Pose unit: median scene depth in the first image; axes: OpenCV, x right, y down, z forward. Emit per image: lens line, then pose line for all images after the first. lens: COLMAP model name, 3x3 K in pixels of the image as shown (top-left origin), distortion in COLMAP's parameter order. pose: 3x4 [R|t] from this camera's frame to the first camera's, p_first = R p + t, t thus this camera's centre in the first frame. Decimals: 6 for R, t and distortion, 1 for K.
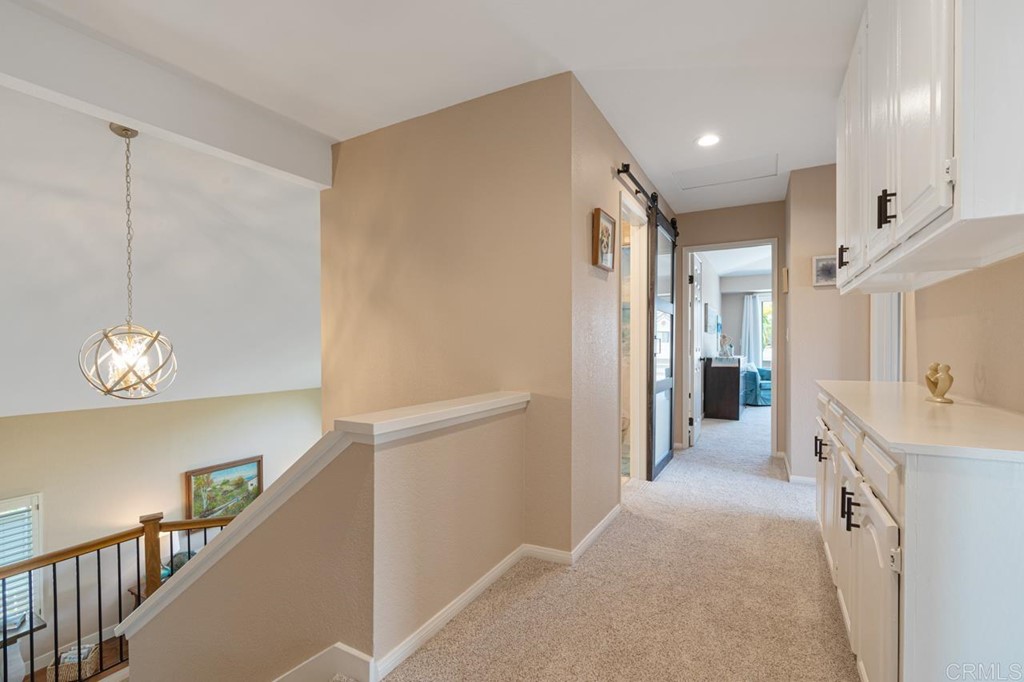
lens RADIAL K [[468.7, 0, 513.0], [0, 468.7, 346.7], [0, 0, 1]] dist [-0.008974, 0.003738]
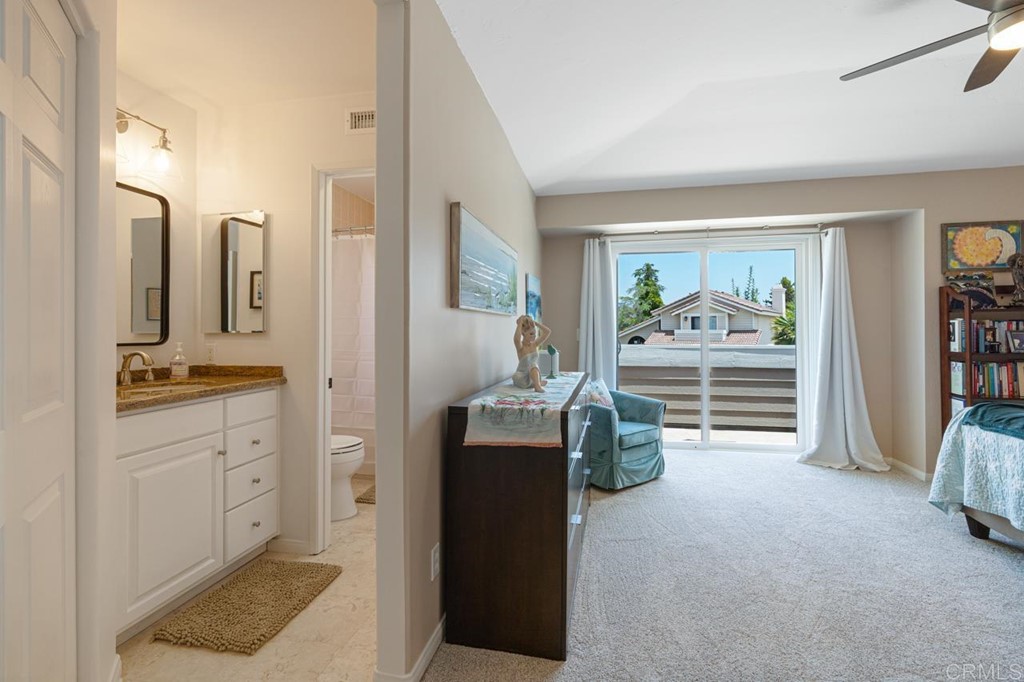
lens RADIAL K [[468.7, 0, 512.0], [0, 468.7, 331.7], [0, 0, 1]] dist [-0.008974, 0.003738]
pose [[0.954720, -0.006504, 0.297433, 0.302703], [0.007537, 0.999969, -0.002326, -0.013728], [-0.297409, 0.004462, 0.954740, 0.608696]]
